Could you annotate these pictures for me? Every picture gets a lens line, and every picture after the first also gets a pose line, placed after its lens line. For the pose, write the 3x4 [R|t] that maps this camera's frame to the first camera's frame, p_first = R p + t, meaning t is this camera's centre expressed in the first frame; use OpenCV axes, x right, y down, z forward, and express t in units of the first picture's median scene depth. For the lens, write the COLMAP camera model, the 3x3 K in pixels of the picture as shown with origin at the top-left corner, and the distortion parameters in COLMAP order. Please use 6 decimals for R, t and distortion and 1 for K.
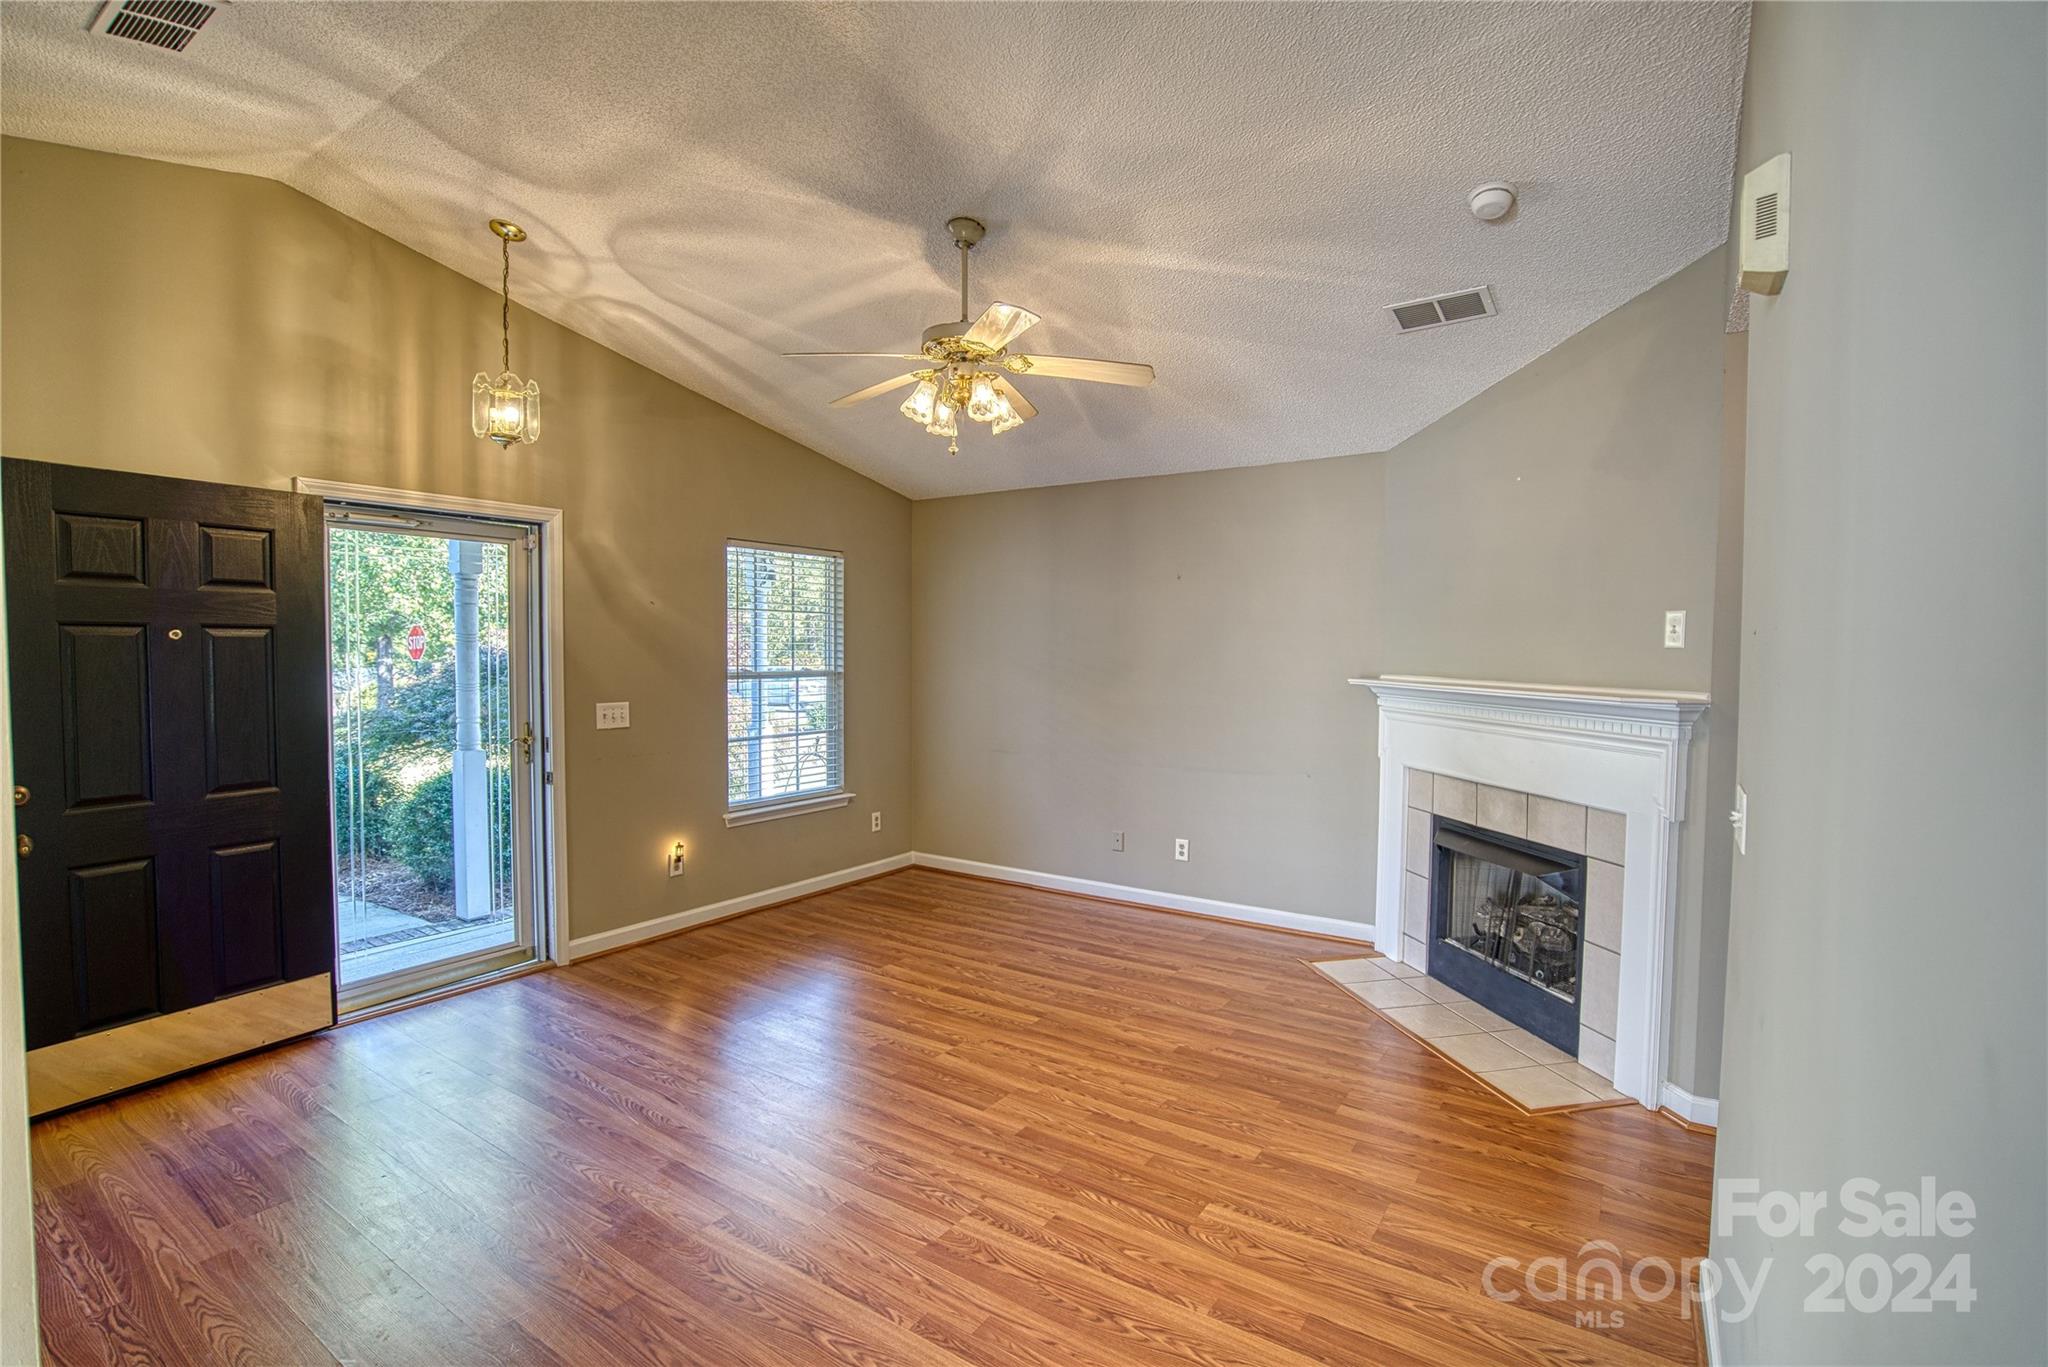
lens RADIAL K [[946.2, 0, 1024.0], [0, 946.2, 683.5], [0, 0, 1]] dist [-0.066894, 0.030087]
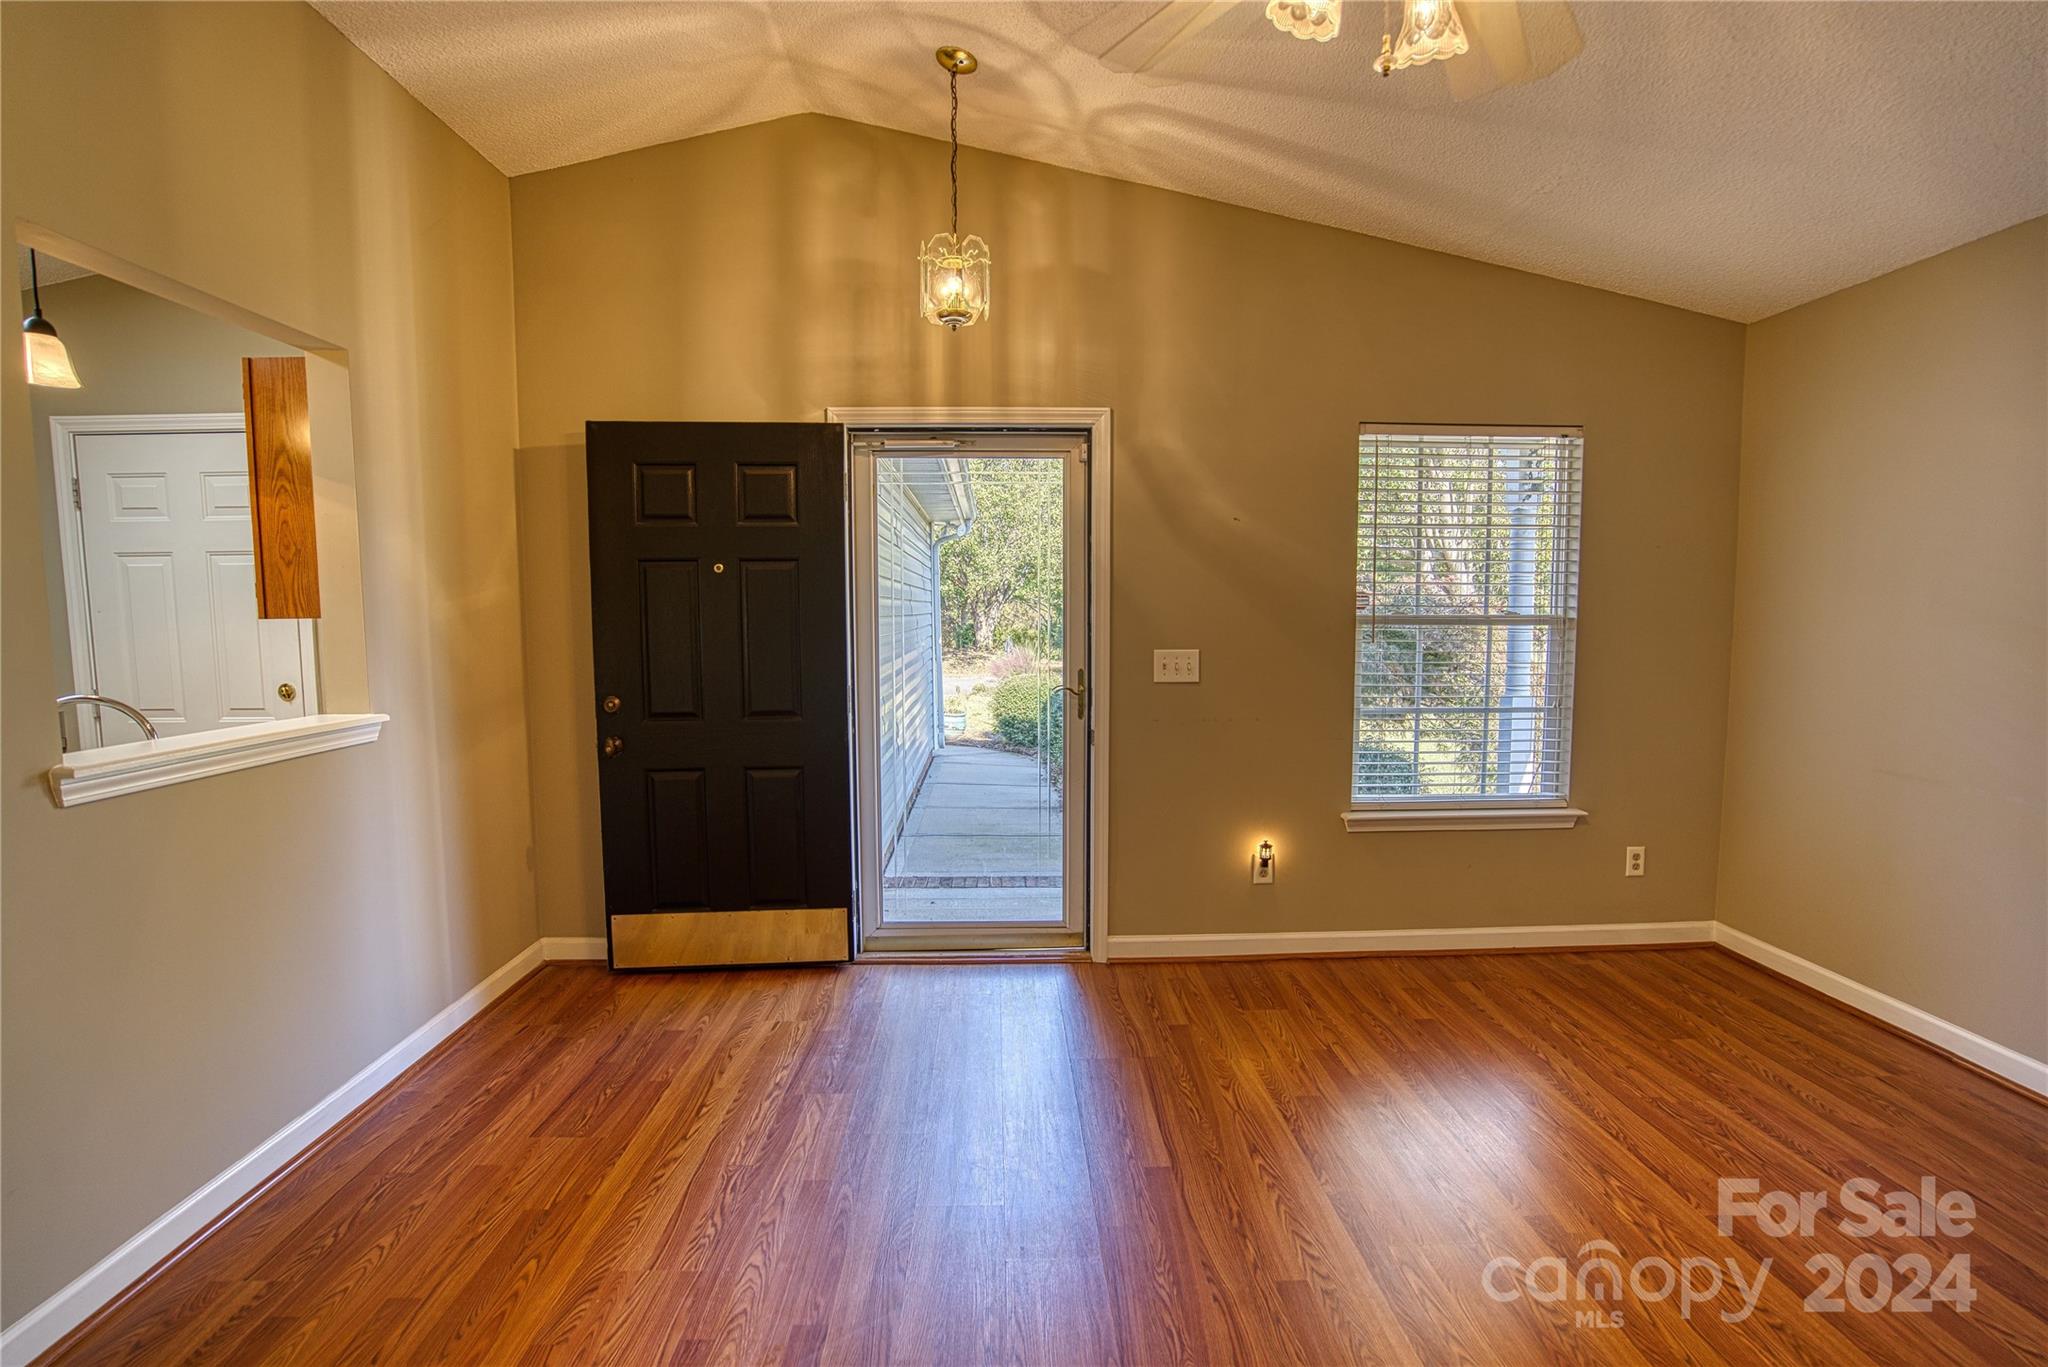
lens RADIAL K [[946.2, 0, 1024.0], [0, 946.2, 683.5], [0, 0, 1]] dist [-0.066894, 0.030087]
pose [[0.582157, 0.055861, -0.811155, 0.146403], [-0.024627, 0.998391, 0.051080, 0.013434], [0.812703, -0.009760, 0.582596, 0.495918]]
